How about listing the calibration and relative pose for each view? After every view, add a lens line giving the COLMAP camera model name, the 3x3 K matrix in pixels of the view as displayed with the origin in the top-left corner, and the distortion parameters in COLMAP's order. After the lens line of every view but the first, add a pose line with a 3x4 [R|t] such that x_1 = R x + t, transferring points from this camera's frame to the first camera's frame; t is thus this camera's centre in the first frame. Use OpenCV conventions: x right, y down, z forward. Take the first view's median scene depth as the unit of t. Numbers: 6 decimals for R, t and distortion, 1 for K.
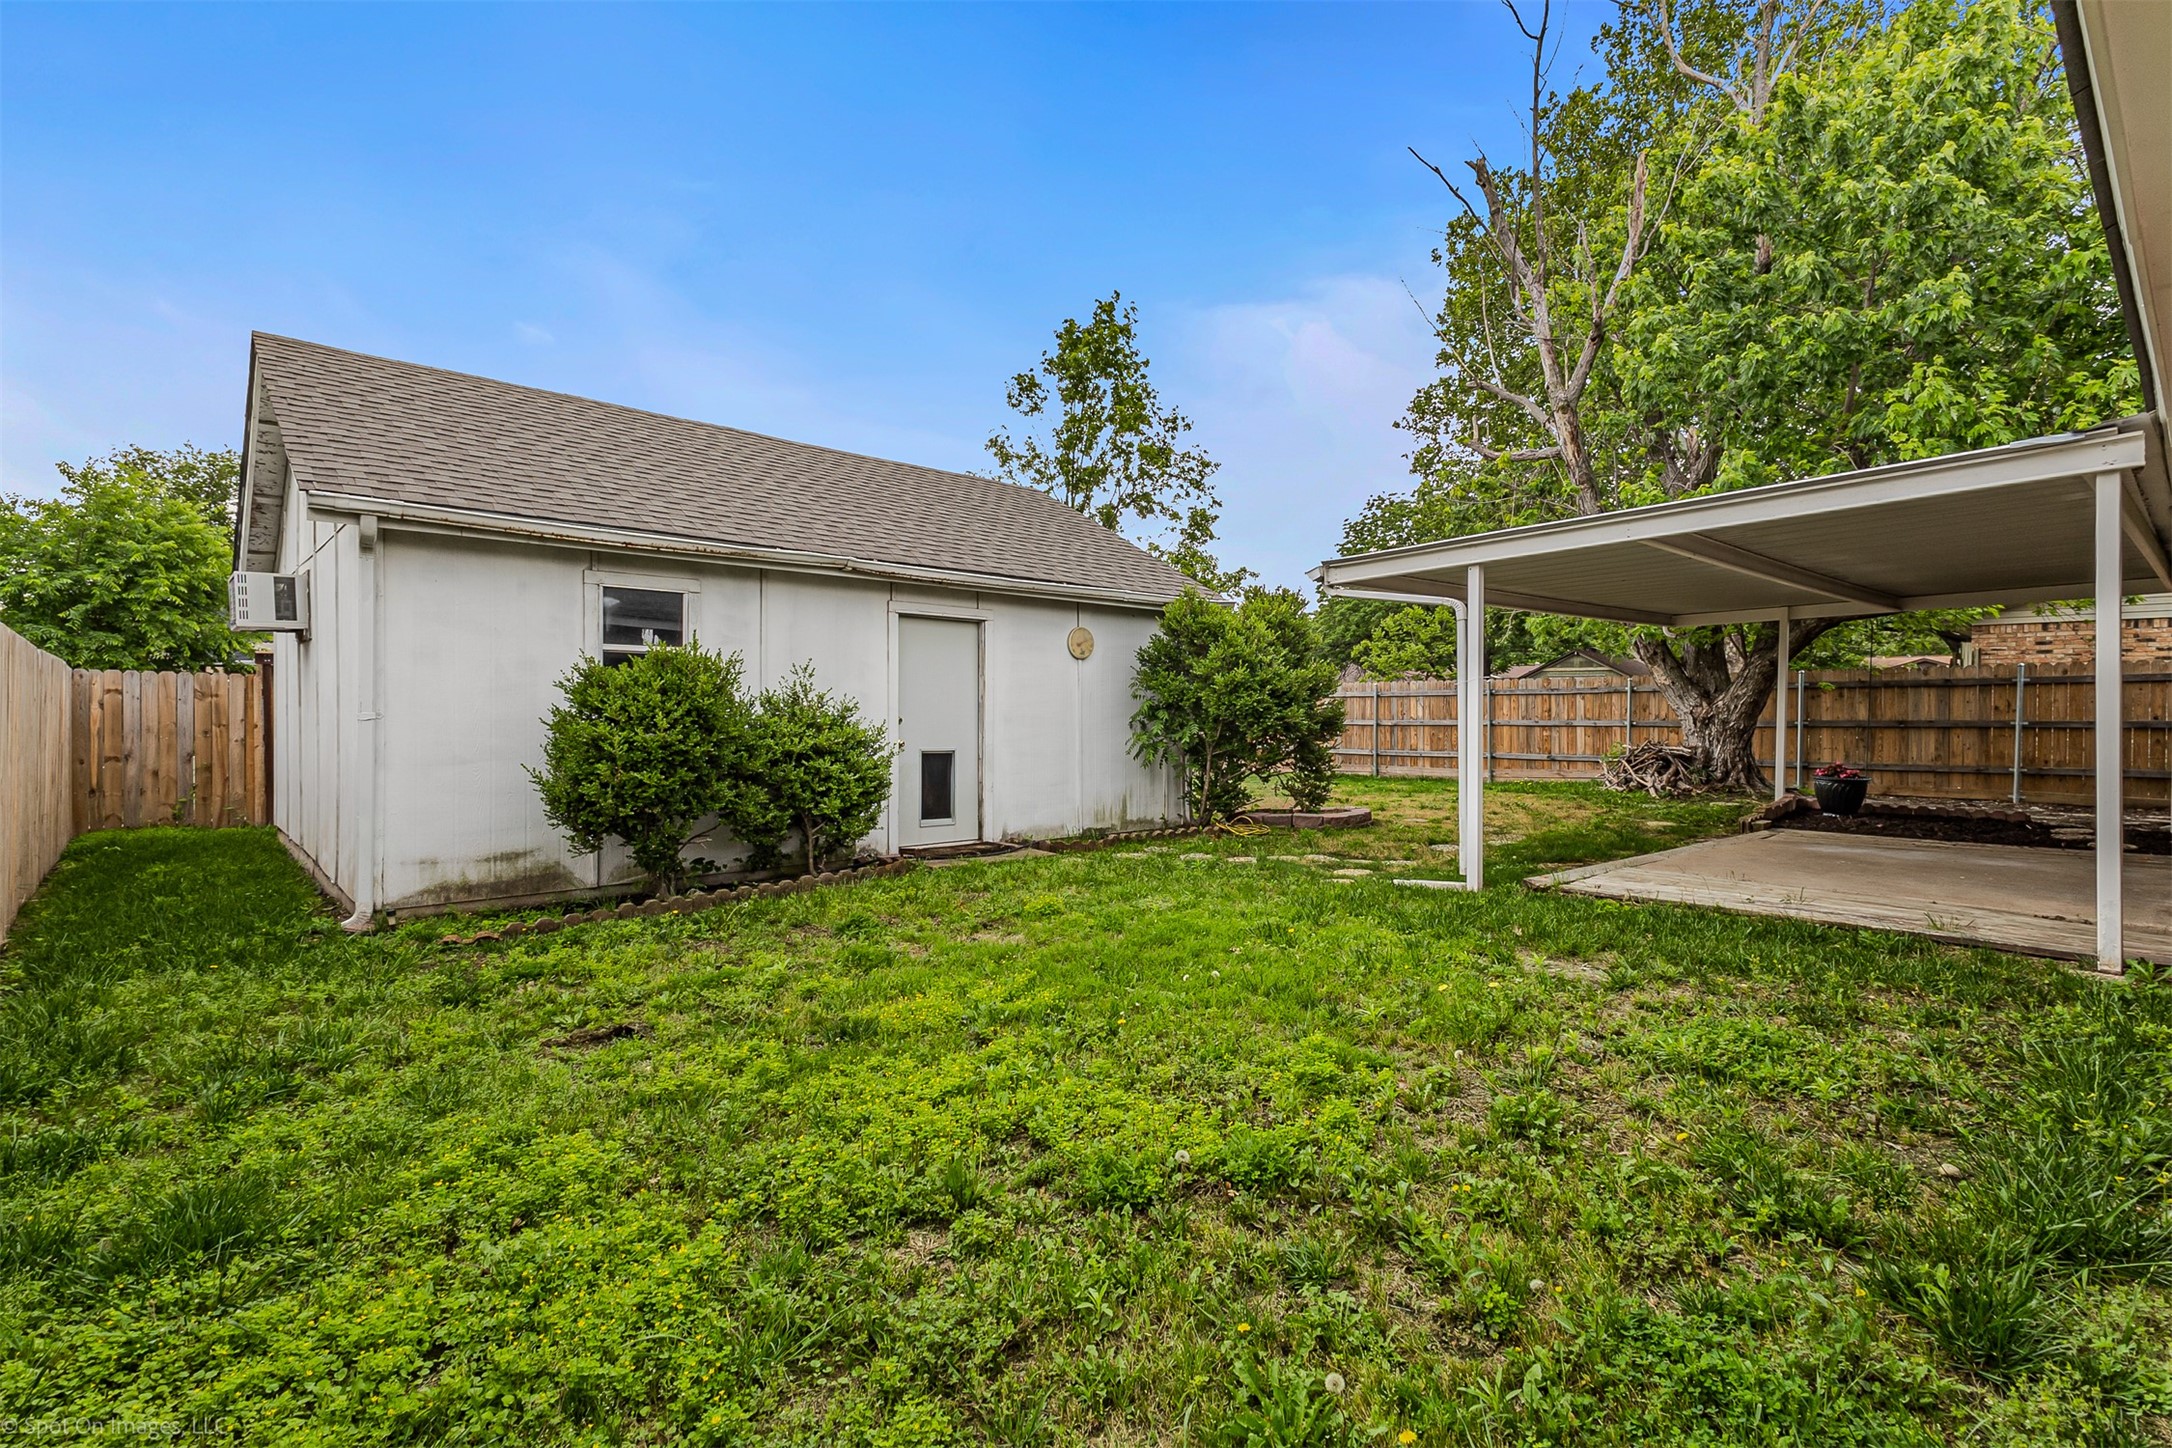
lens RADIAL K [[1002.4, 0, 1092.4], [0, 1002.4, 734.3], [0, 0, 1]] dist [0.021229, -0.000834]
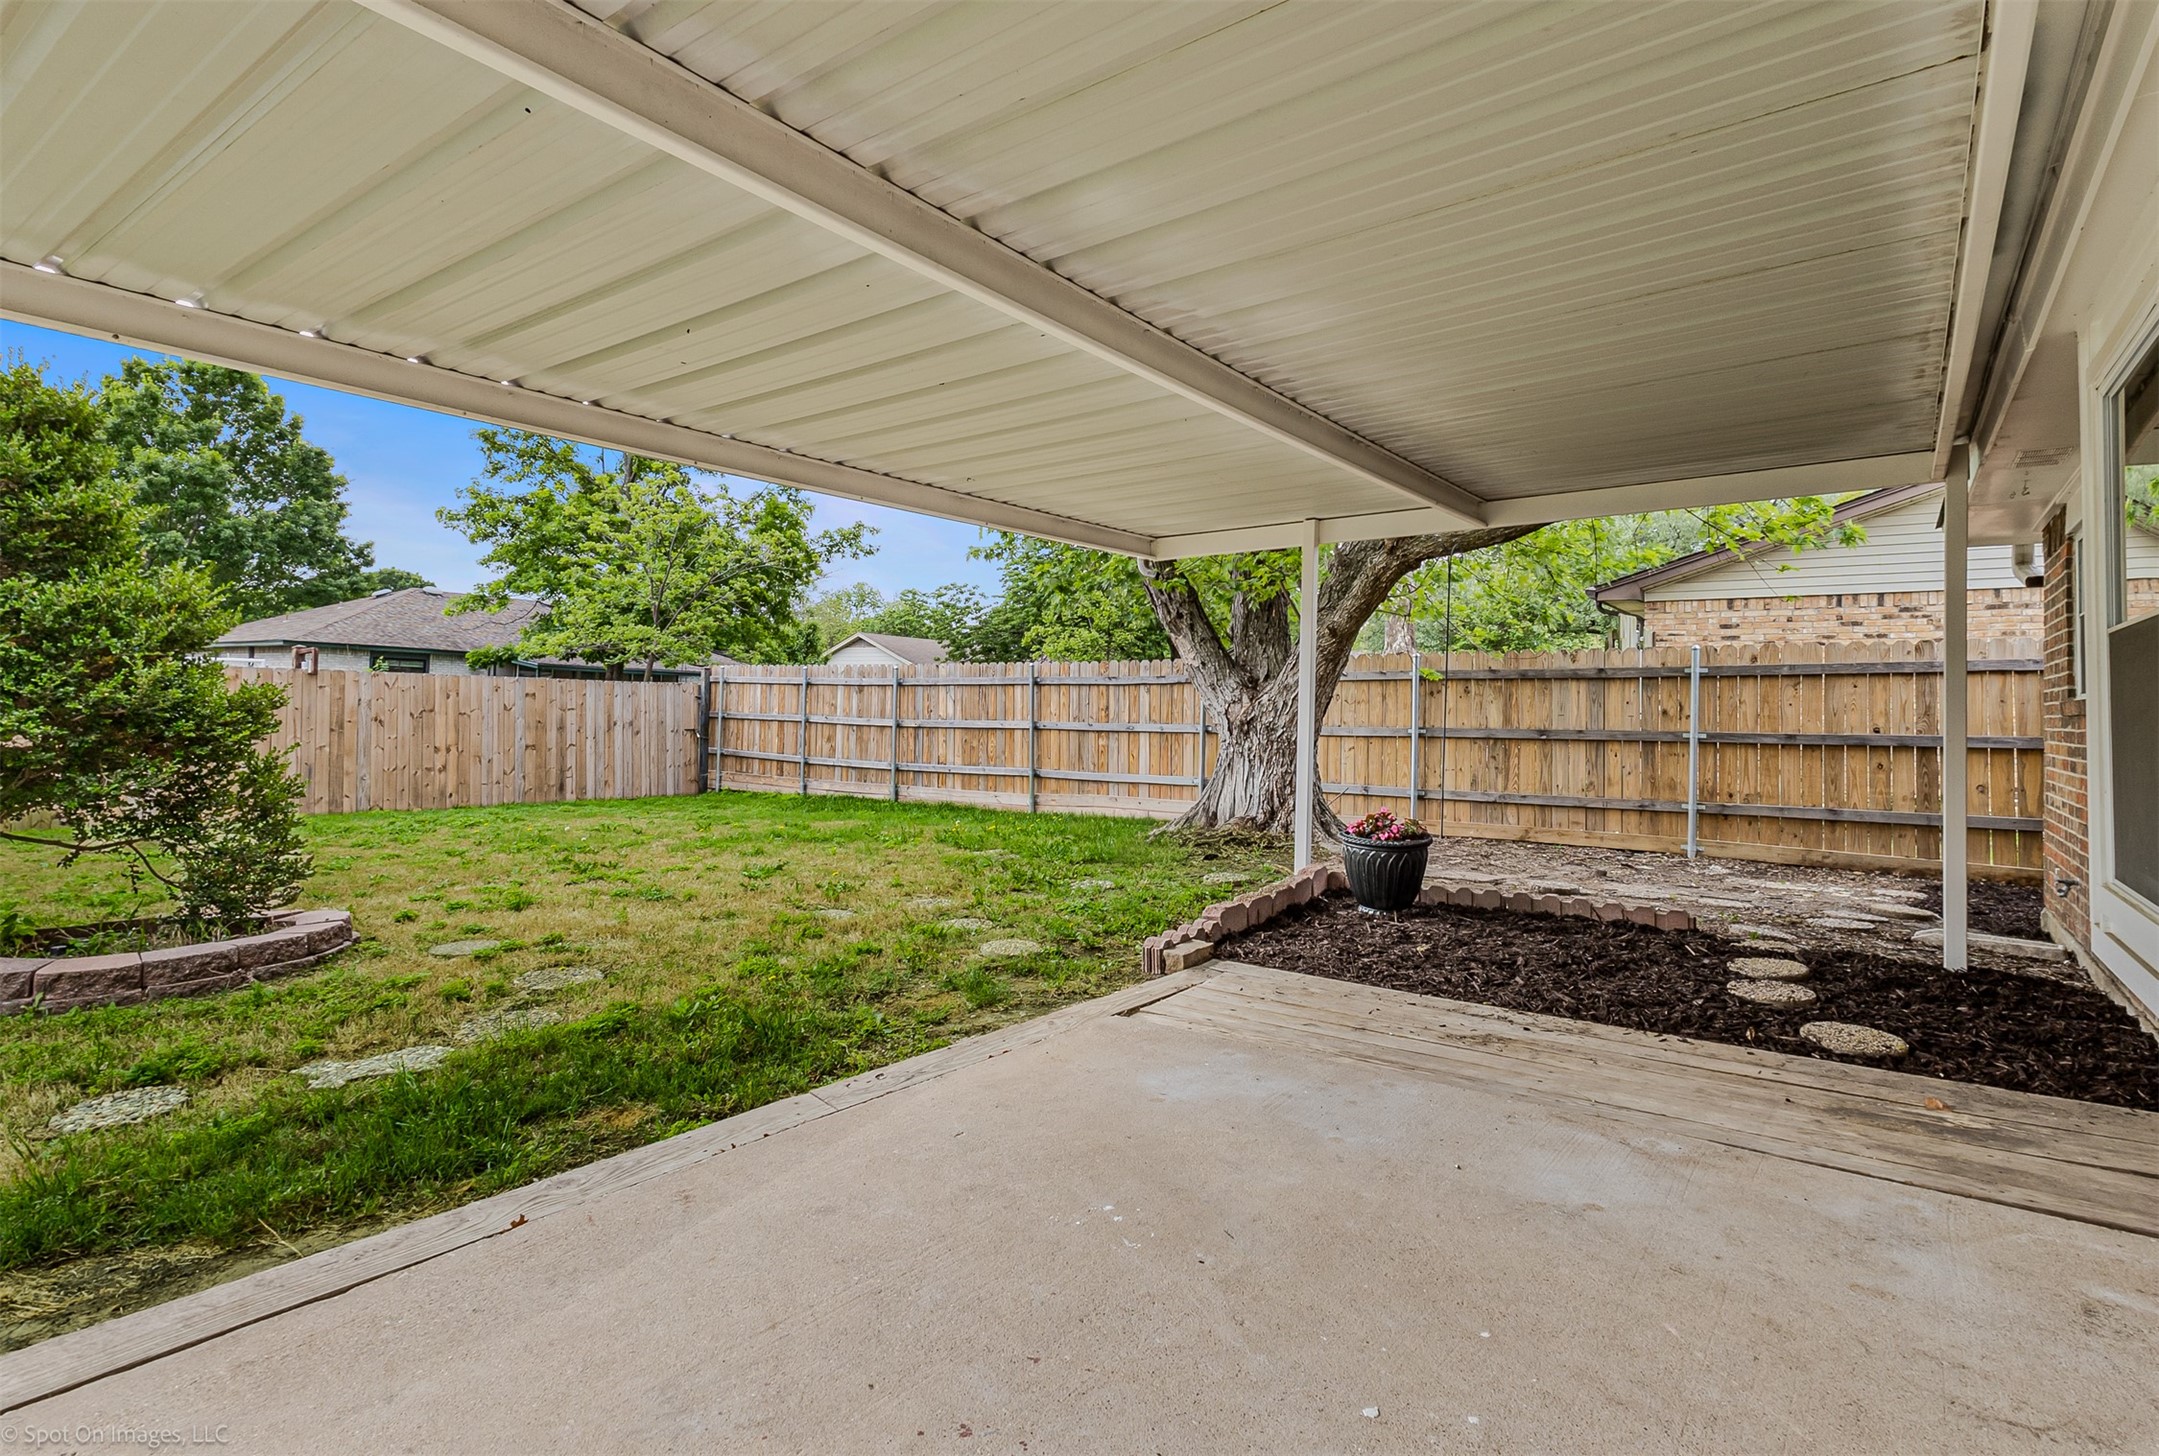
lens RADIAL K [[996.4, 0, 1074.2], [0, 996.4, 714.9], [0, 0, 1]] dist [0.021229, -0.000834]
pose [[0.986385, 0.014586, 0.163803, 0.393443], [-0.011527, 0.999741, -0.019614, -0.007088], [-0.164047, 0.017459, 0.986298, 0.411116]]
